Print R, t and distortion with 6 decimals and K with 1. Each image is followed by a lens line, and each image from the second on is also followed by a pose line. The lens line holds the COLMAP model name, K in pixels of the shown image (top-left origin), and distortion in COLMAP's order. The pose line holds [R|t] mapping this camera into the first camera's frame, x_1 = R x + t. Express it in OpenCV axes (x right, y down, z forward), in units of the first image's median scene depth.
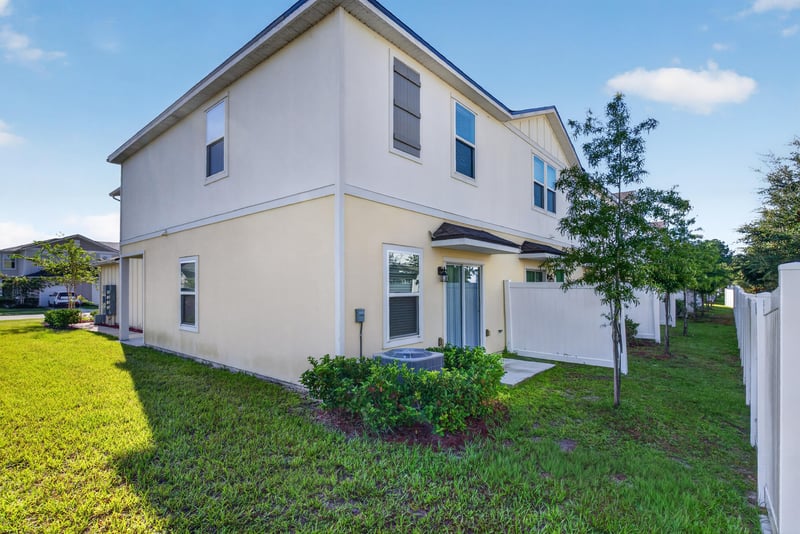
lens RADIAL K [[381.3, 0, 399.7], [0, 381.3, 290.8], [0, 0, 1]] dist [0.000090, -0.000075]
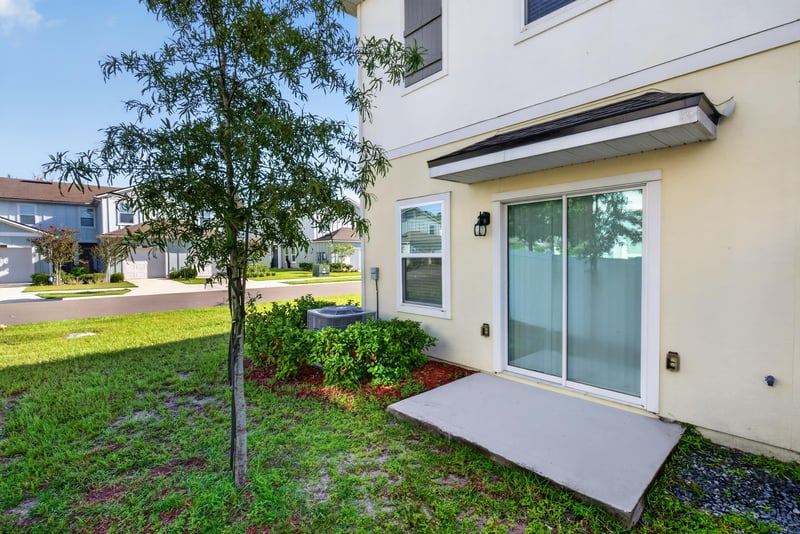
lens RADIAL K [[384.5, 0, 400.7], [0, 384.5, 259.4], [0, 0, 1]] dist [0.000563, -0.000353]
pose [[-0.131971, 0.026818, -0.990891, 0.785665], [0.012901, 0.999596, 0.025335, -0.001423], [0.991170, -0.009440, -0.132263, 0.984139]]
